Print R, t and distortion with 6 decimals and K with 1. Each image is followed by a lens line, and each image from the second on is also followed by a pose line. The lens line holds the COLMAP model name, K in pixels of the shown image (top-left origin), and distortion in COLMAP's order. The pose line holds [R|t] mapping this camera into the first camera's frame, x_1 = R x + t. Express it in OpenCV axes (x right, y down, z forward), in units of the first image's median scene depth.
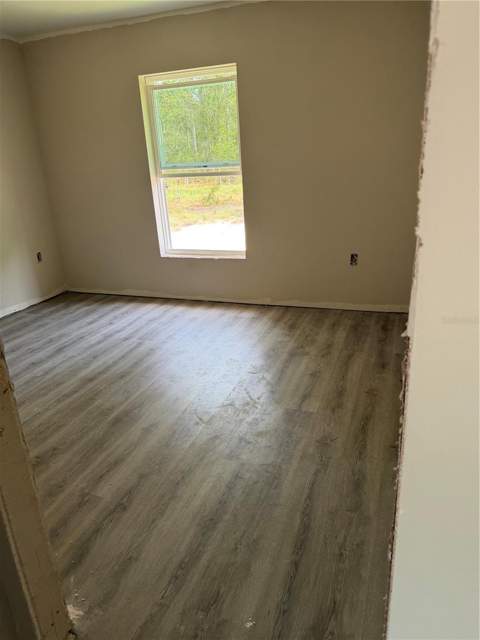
lens RADIAL K [[455.9, 0, 240.0], [0, 455.9, 320.0], [0, 0, 1]] dist [0.059722, -0.060458]
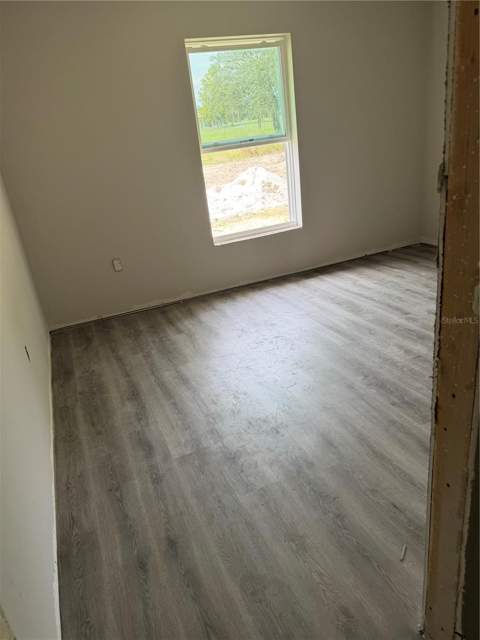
lens RADIAL K [[451.8, 0, 240.0], [0, 451.8, 320.0], [0, 0, 1]] dist [0.201838, -0.251790]
pose [[0.736695, -0.285302, 0.613093, -0.838577], [0.296891, 0.951047, 0.085824, -0.073812], [-0.607566, 0.118796, 0.785335, 0.324402]]
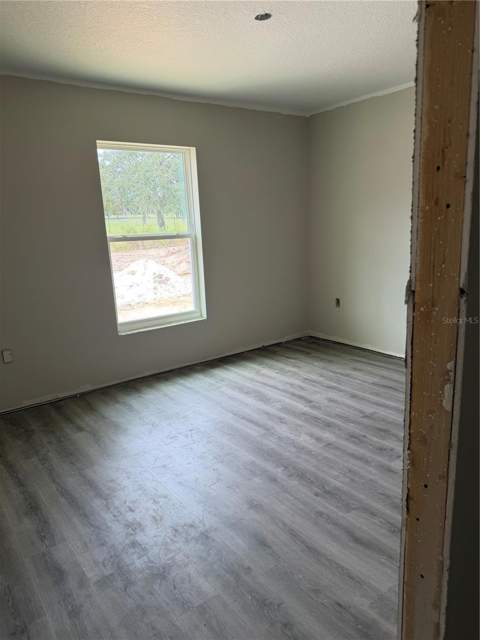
lens RADIAL K [[455.9, 0, 240.0], [0, 455.9, 320.0], [0, 0, 1]] dist [0.059722, -0.060458]
pose [[0.546197, -0.152091, 0.823733, -0.871488], [0.294473, 0.955474, -0.018842, -0.095141], [-0.784190, 0.252859, 0.566664, 0.359925]]
